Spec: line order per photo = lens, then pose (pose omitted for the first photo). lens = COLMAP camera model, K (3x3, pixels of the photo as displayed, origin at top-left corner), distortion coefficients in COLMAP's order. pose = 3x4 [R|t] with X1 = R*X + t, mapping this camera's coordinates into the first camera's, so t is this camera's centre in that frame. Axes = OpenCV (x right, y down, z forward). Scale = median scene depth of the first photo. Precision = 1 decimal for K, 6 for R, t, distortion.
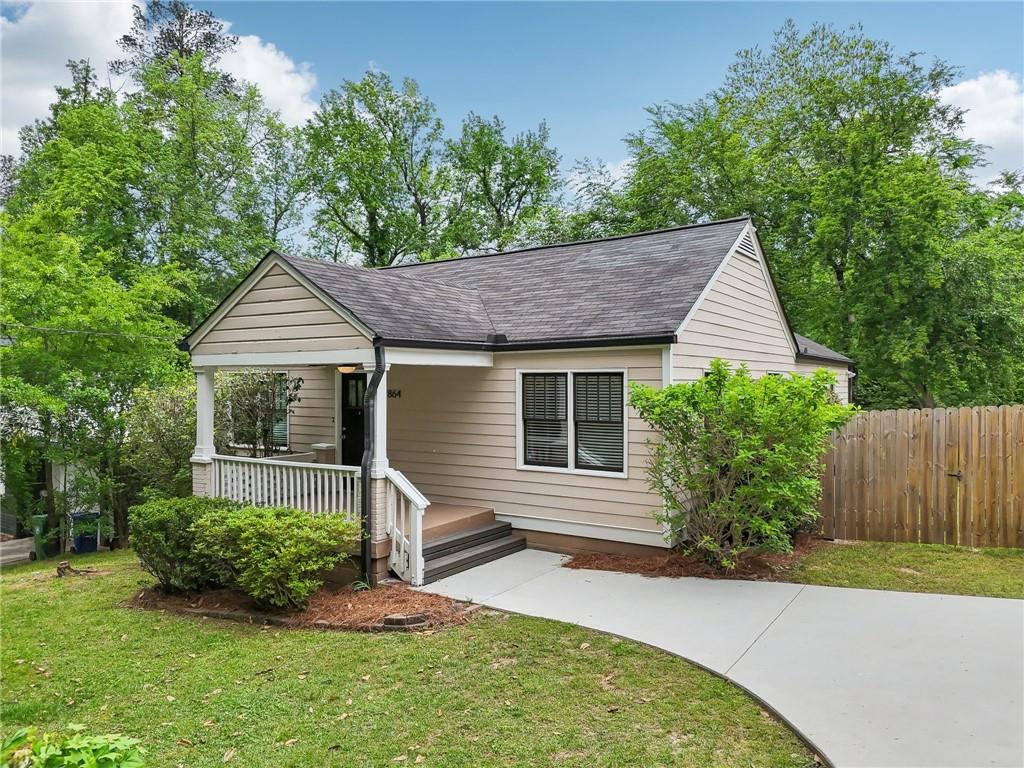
lens RADIAL K [[717.8, 0, 510.0], [0, 717.8, 365.4], [0, 0, 1]] dist [0.054366, -0.059923]
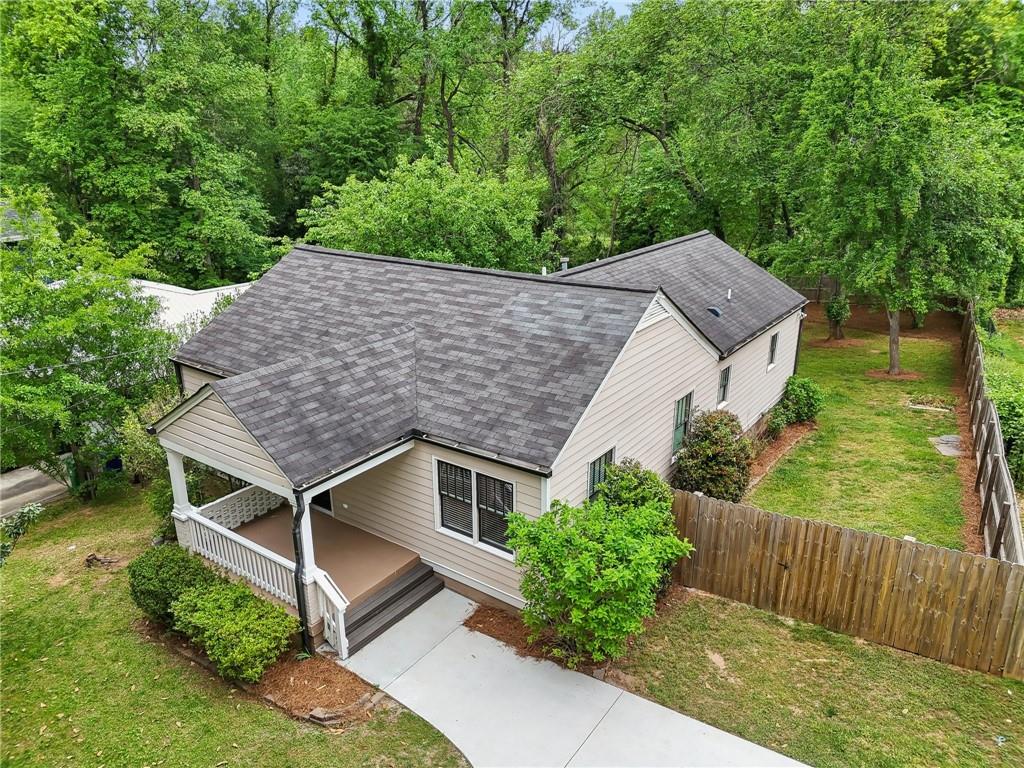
lens RADIAL K [[717.8, 0, 510.0], [0, 717.8, 365.4], [0, 0, 1]] dist [0.054366, -0.059923]
pose [[0.999220, 0.009103, -0.038426, 0.195848], [0.003481, 0.948977, 0.315325, -0.548394], [0.039336, -0.315213, 0.948205, -0.066290]]
